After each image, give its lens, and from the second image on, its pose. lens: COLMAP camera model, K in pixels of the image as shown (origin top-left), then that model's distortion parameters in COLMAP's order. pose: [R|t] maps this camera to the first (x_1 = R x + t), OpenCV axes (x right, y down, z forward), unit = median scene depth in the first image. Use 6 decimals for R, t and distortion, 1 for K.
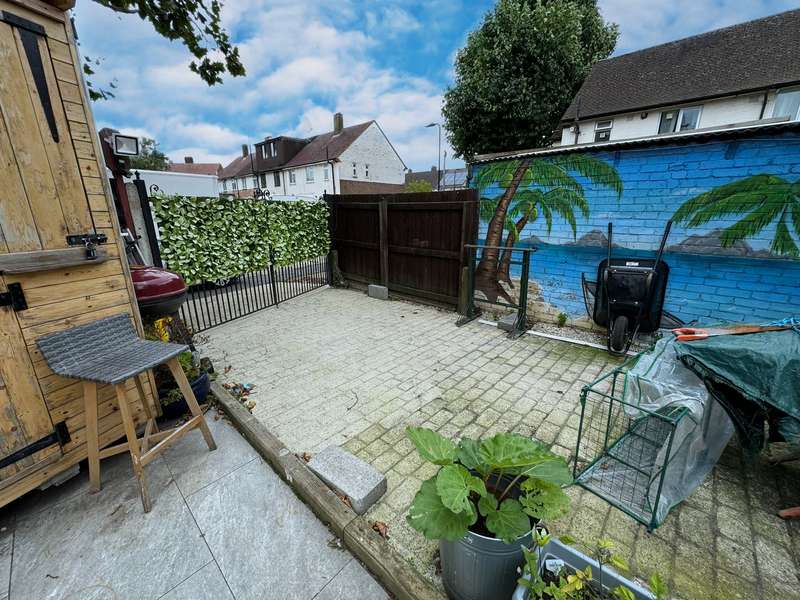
lens RADIAL K [[319.9, 0, 400.0], [0, 319.9, 300.0], [0, 0, 1]] dist [-0.001029, -0.000074]
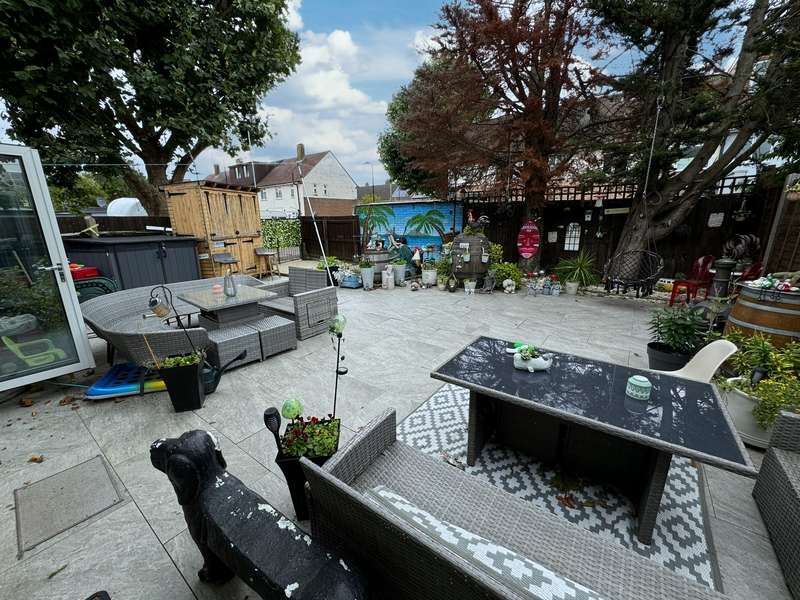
lens RADIAL K [[319.9, 0, 400.0], [0, 319.9, 300.0], [0, 0, 1]] dist [-0.001029, -0.000074]
pose [[0.994397, -0.039238, 0.098157, 0.063508], [0.041514, 0.998912, -0.021252, 0.091791], [-0.097216, 0.025208, 0.994944, -0.356785]]
